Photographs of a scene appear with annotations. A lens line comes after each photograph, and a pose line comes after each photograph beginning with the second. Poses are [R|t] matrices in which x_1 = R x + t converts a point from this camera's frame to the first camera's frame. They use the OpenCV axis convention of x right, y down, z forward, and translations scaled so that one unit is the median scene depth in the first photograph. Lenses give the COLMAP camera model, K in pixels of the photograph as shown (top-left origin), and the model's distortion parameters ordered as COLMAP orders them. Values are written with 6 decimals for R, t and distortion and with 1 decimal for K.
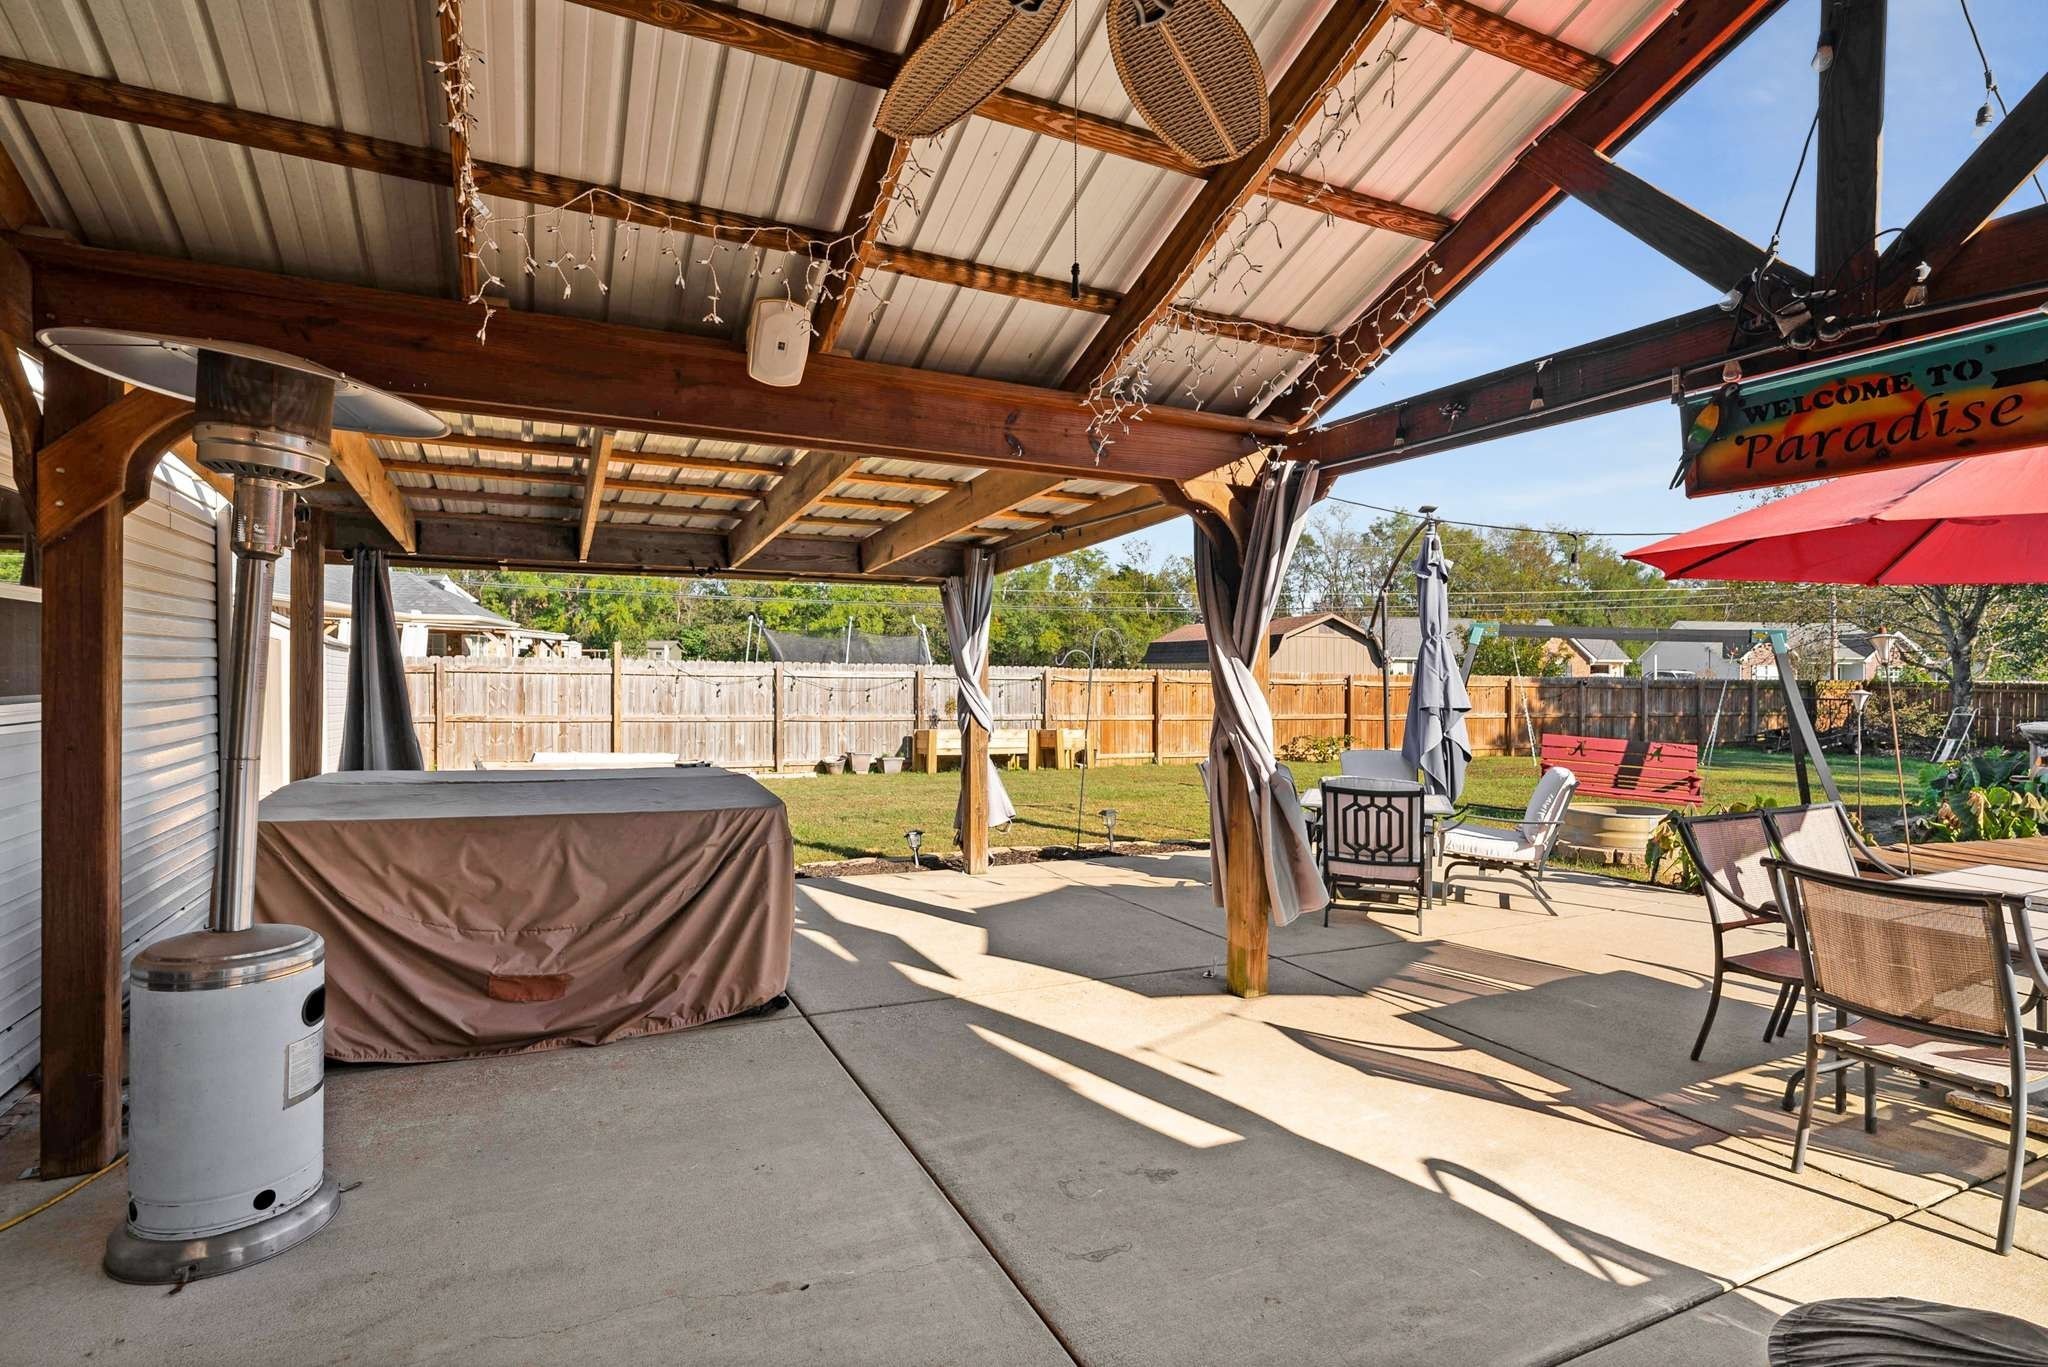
lens RADIAL K [[985.2, 0, 1026.1], [0, 985.2, 685.3], [0, 0, 1]] dist [-0.010374, 0.007679]
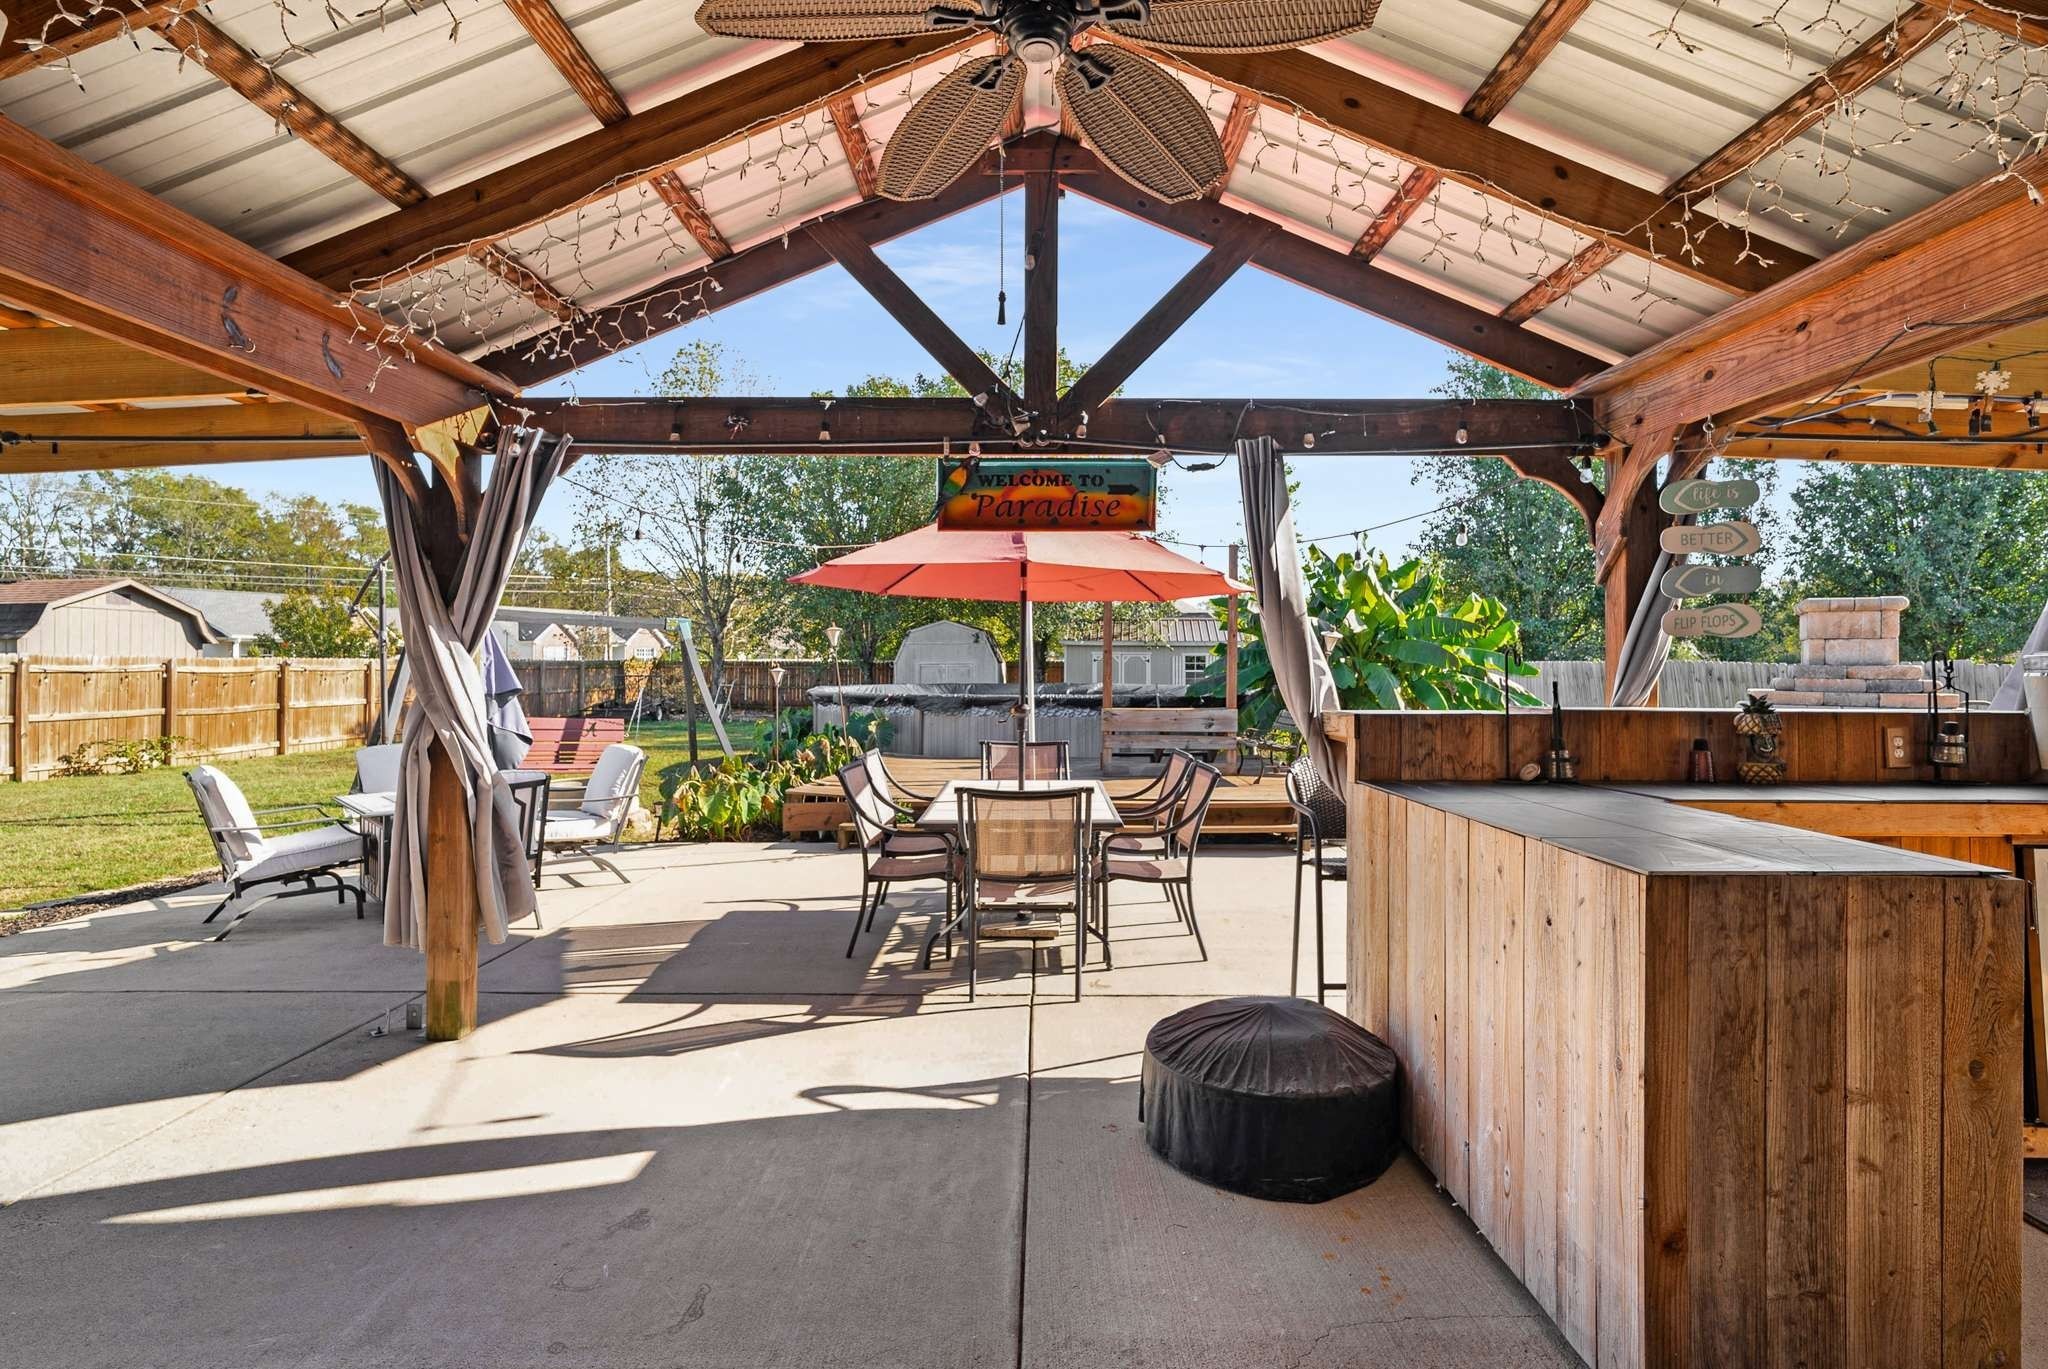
lens RADIAL K [[985.2, 0, 1025.0], [0, 985.2, 646.4], [0, 0, 1]] dist [-0.010374, 0.007679]
pose [[0.465289, 0.005135, 0.885144, -0.371203], [0.013559, 0.999824, -0.012928, -0.007334], [-0.885055, 0.018017, 0.465138, 0.193427]]
